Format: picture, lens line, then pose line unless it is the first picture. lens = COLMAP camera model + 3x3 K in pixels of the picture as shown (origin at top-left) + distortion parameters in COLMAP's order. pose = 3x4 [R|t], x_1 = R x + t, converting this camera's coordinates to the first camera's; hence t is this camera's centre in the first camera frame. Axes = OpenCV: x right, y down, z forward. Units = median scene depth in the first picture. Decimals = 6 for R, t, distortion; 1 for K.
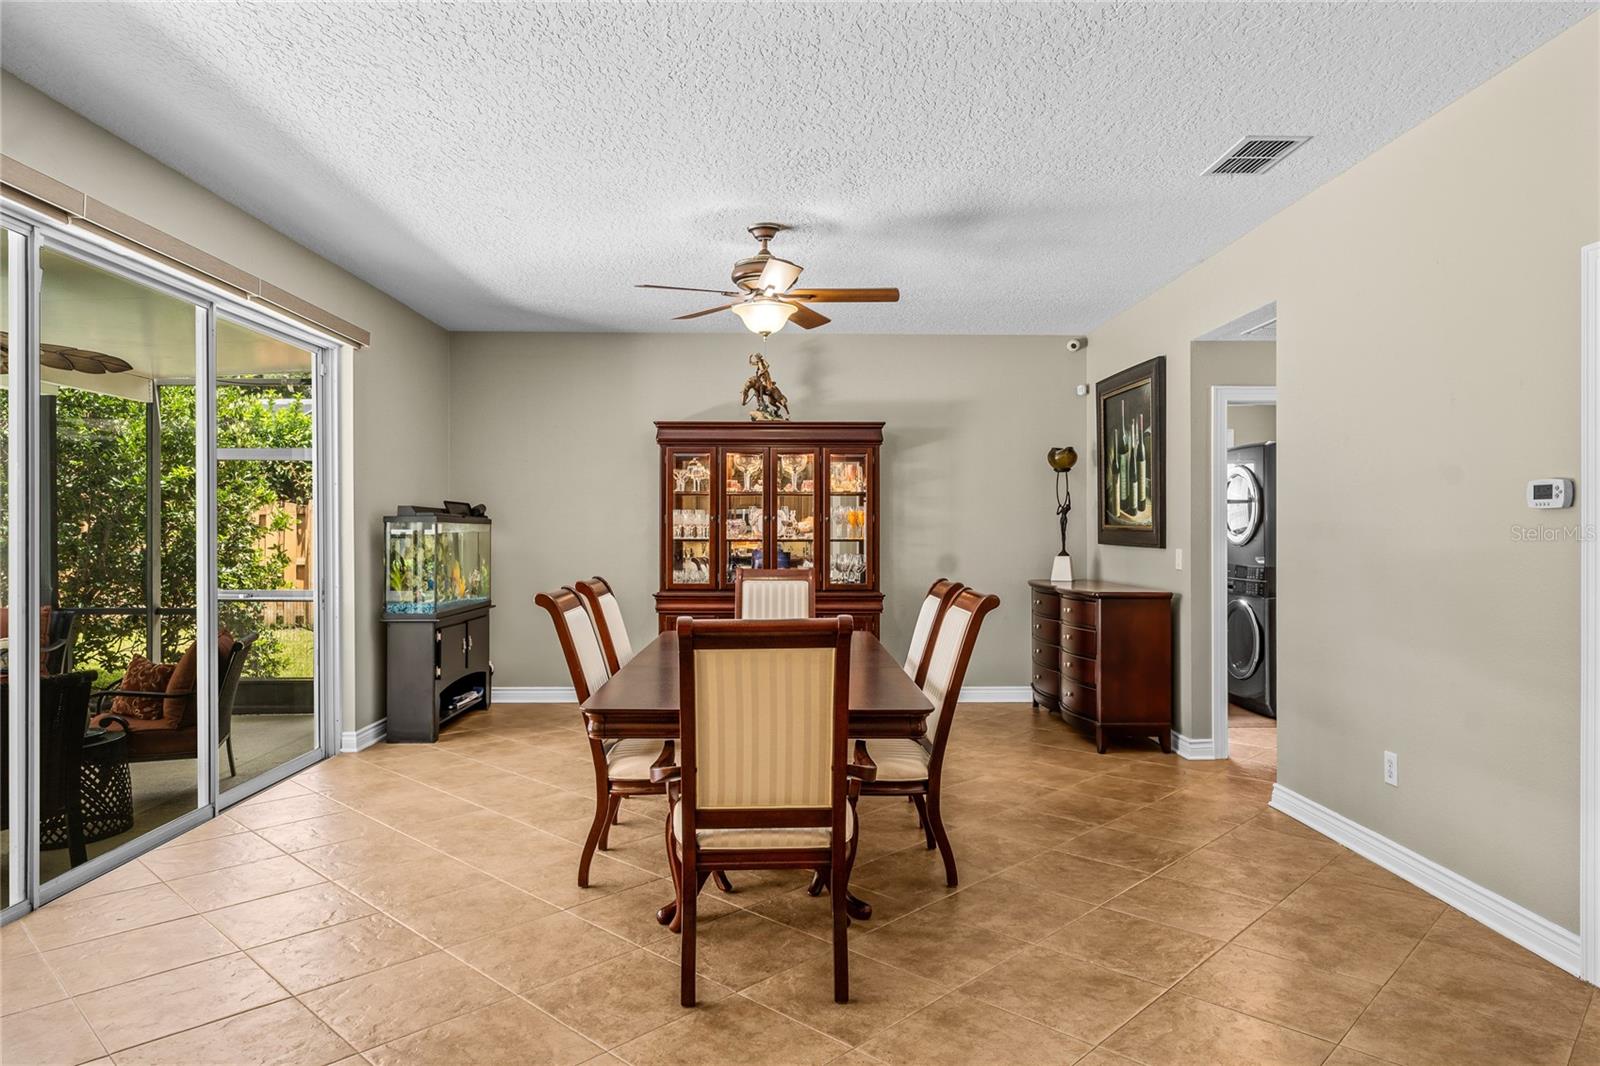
lens RADIAL K [[987.8, 0, 798.3], [0, 987.8, 536.6], [0, 0, 1]] dist [0.001172, -0.000159]
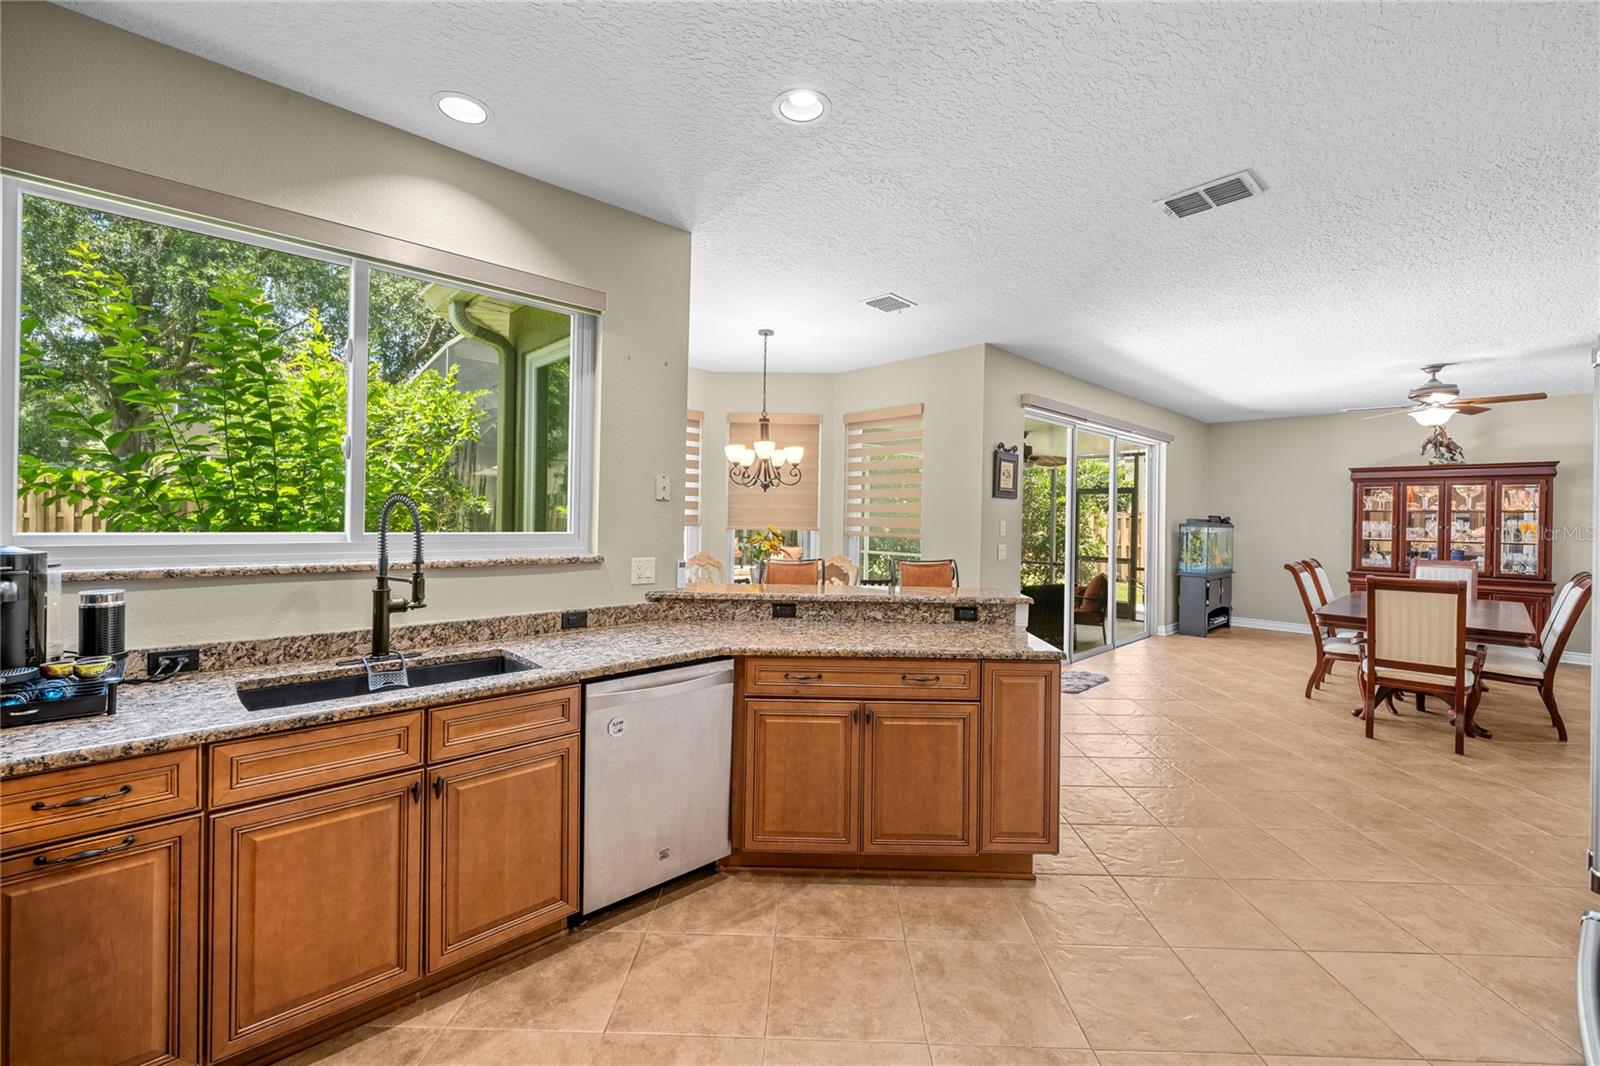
lens RADIAL K [[660.0, 0, 801.4], [0, 660.0, 519.7], [0, 0, 1]] dist [-0.000516, 0.000024]
pose [[0.676084, 0.011364, -0.736737, 0.051422], [-0.018363, 0.999830, -0.001430, -0.011030], [0.736595, 0.014495, 0.676178, -0.436624]]
